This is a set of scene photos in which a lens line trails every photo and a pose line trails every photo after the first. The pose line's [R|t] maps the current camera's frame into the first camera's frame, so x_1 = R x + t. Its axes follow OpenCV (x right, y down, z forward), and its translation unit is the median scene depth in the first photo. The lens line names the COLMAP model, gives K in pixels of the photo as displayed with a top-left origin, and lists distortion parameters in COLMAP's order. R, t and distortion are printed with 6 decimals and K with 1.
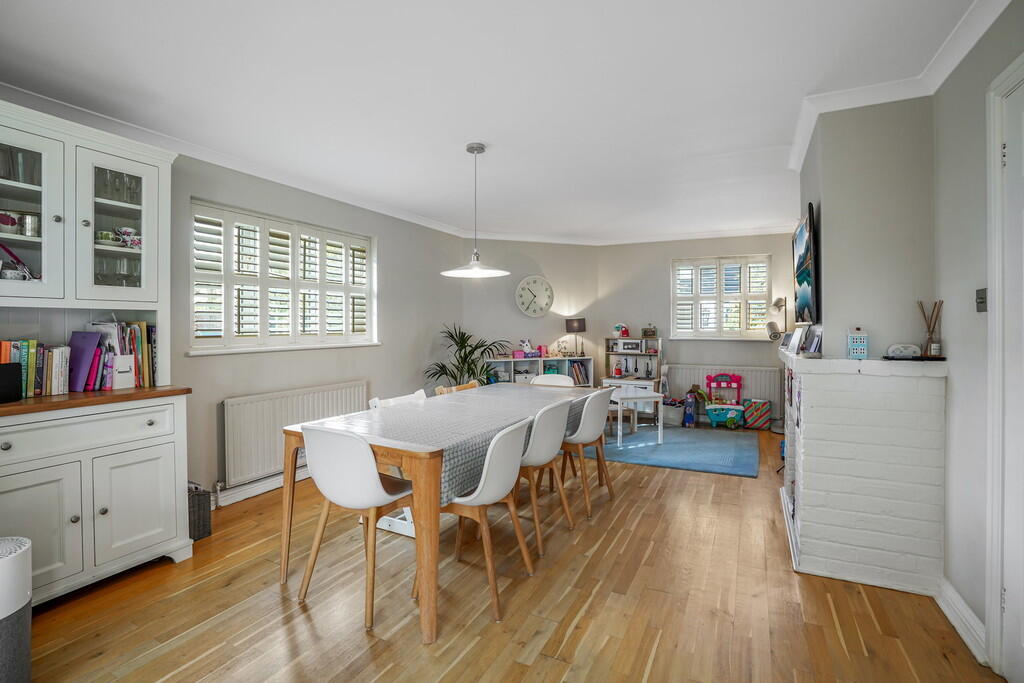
lens RADIAL K [[489.4, 0, 511.6], [0, 489.4, 332.5], [0, 0, 1]] dist [-0.030465, 0.000490]
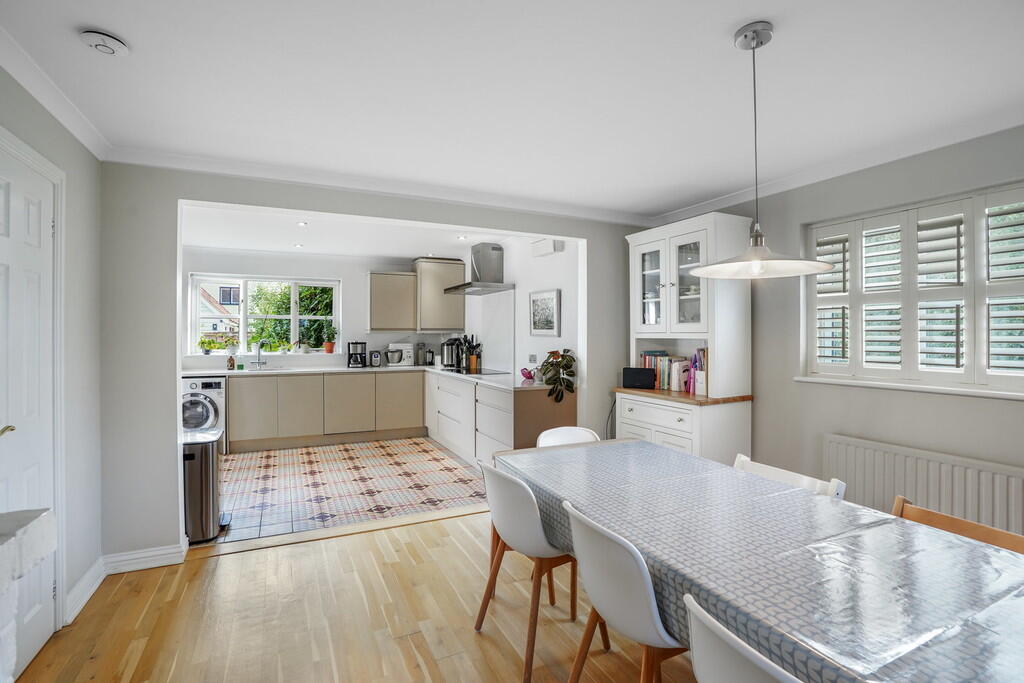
lens RADIAL K [[489.4, 0, 510.9], [0, 489.4, 336.9], [0, 0, 1]] dist [-0.030465, 0.000490]
pose [[-0.621530, 0.007836, -0.783351, 0.611073], [-0.007616, 0.999842, 0.016044, -0.067337], [0.783353, 0.015938, -0.621372, 1.359518]]
